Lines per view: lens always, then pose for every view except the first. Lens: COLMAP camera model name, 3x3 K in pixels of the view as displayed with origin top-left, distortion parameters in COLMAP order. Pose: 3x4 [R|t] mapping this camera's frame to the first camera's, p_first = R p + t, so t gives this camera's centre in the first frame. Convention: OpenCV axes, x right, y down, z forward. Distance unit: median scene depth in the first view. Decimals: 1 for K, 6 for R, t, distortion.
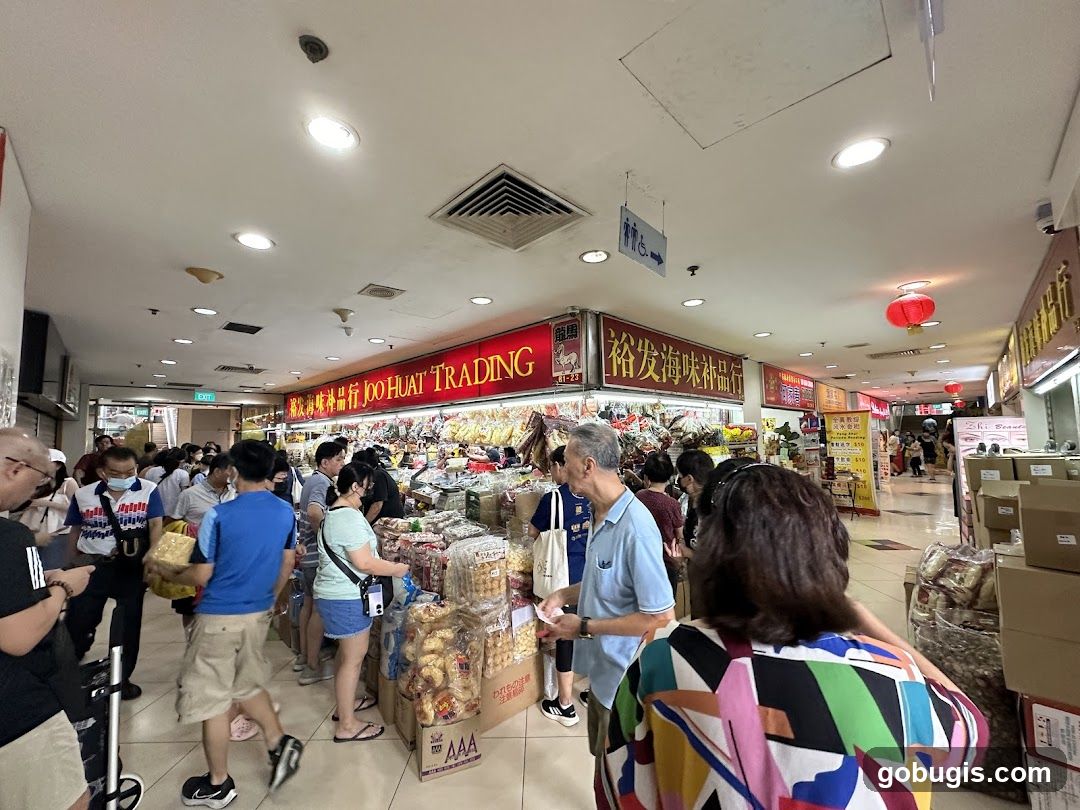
lens RADIAL K [[420.3, 0, 540.0], [0, 420.3, 405.0], [0, 0, 1]] dist [-0.000896, -0.000137]
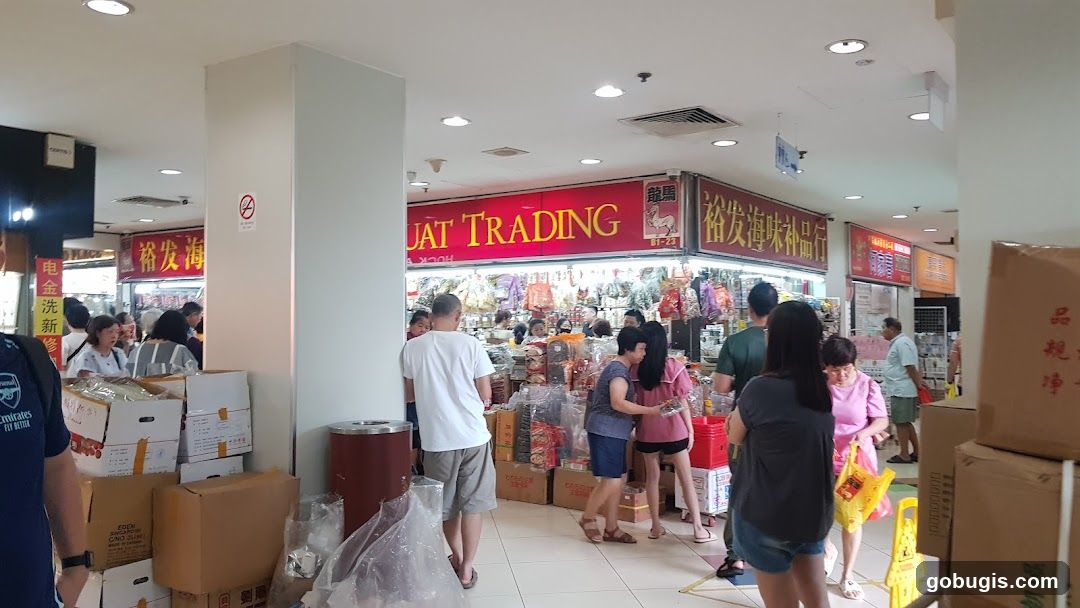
lens RADIAL K [[816.9, 0, 540.0], [0, 816.9, 304.0], [0, 0, 1]] dist [0.007674, 0.001675]
pose [[0.989688, 0.027300, 0.140613, -0.406486], [-0.034223, 0.998306, 0.047052, -0.000022], [-0.139090, -0.051379, 0.988946, -0.704842]]
